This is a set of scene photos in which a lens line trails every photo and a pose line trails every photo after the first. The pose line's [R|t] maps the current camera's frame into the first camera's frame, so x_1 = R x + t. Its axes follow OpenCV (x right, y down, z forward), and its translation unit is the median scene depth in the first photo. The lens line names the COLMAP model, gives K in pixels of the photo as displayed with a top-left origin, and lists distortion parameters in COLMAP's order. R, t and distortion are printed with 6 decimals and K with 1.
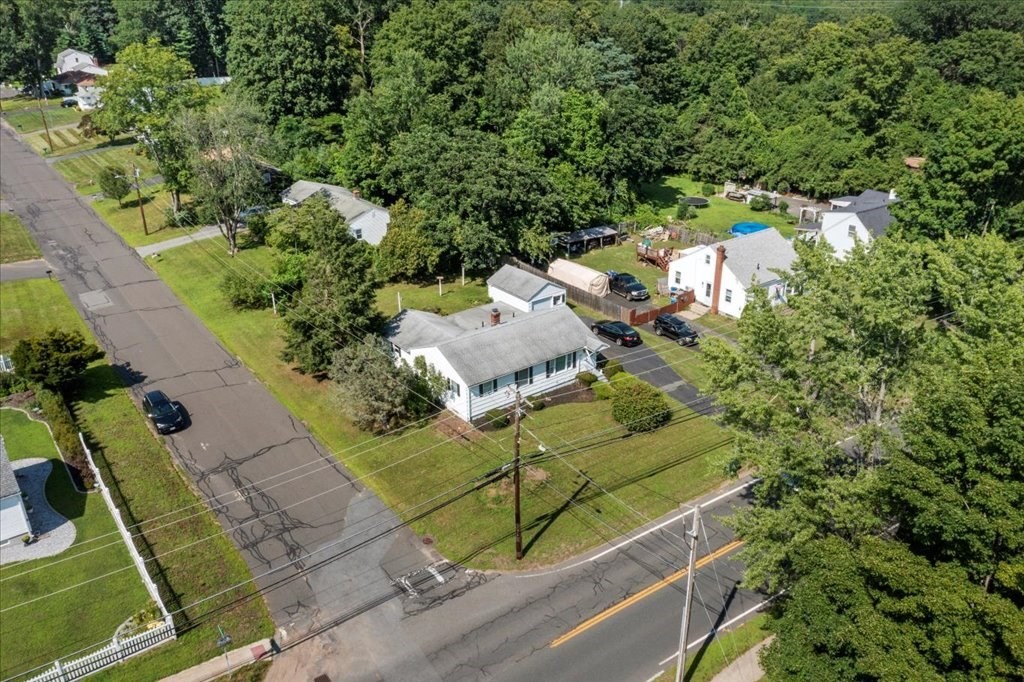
lens RADIAL K [[804.4, 0, 512.0], [0, 804.4, 341.0], [0, 0, 1]] dist [-0.005899, -0.001843]
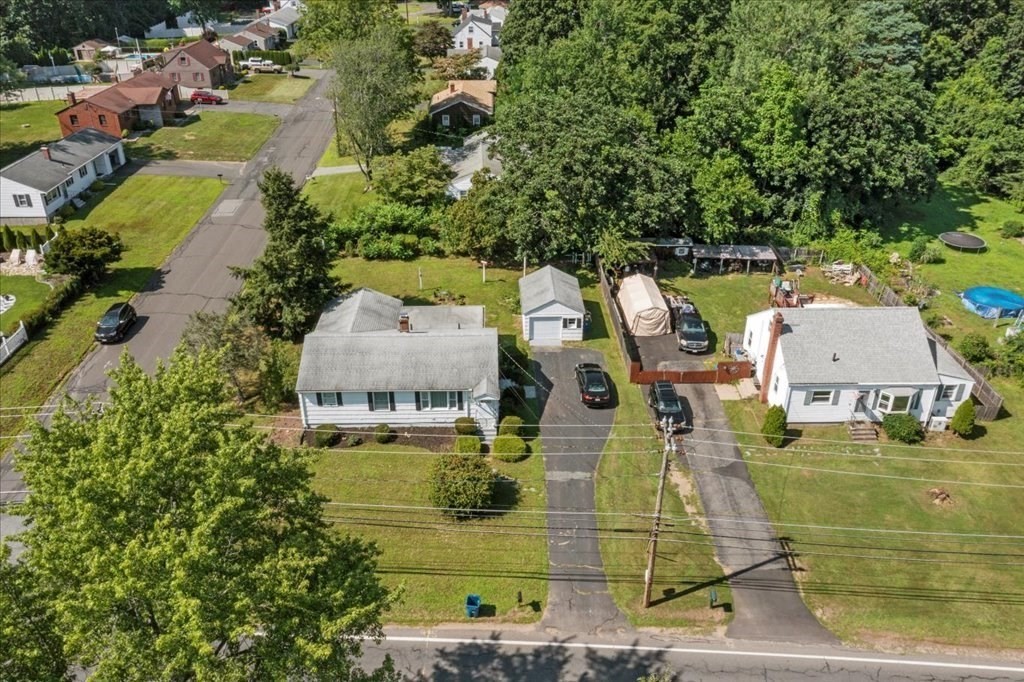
lens RADIAL K [[804.4, 0, 512.0], [0, 804.4, 341.0], [0, 0, 1]] dist [-0.005899, -0.001843]
pose [[0.811876, 0.287150, -0.508333, 0.404979], [-0.248761, 0.957836, 0.143763, -0.128839], [0.528181, 0.009735, 0.849076, 0.263696]]
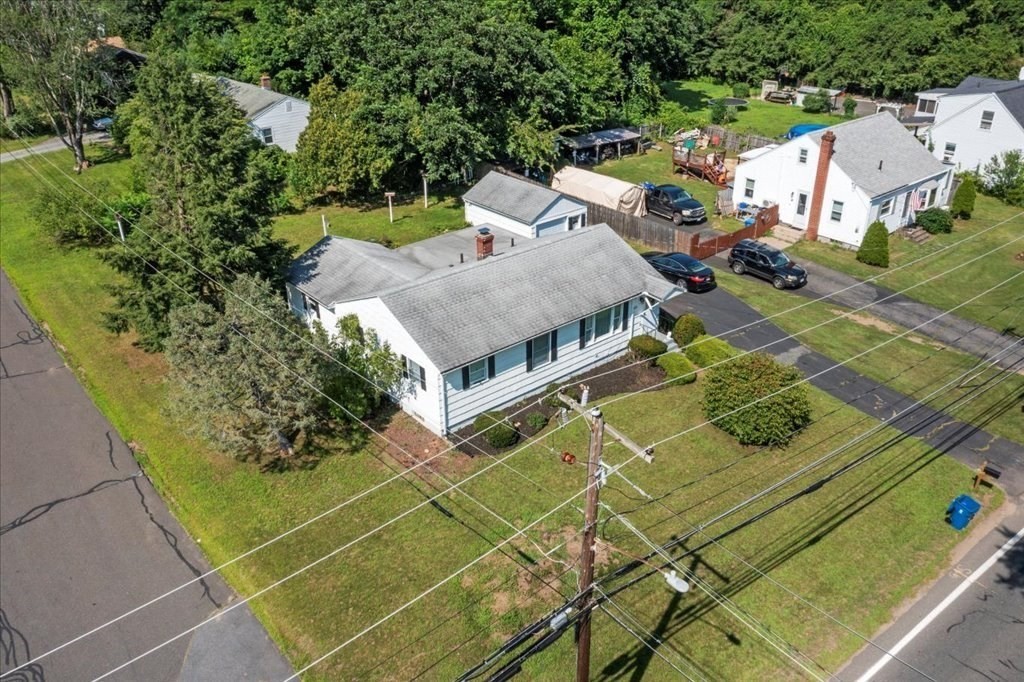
lens RADIAL K [[804.4, 0, 512.0], [0, 804.4, 341.0], [0, 0, 1]] dist [-0.005899, -0.001843]
pose [[0.998750, -0.025406, 0.043050, -0.021831], [0.023058, 0.998264, 0.054188, 0.006667], [-0.044352, -0.053128, 0.997602, 0.339672]]
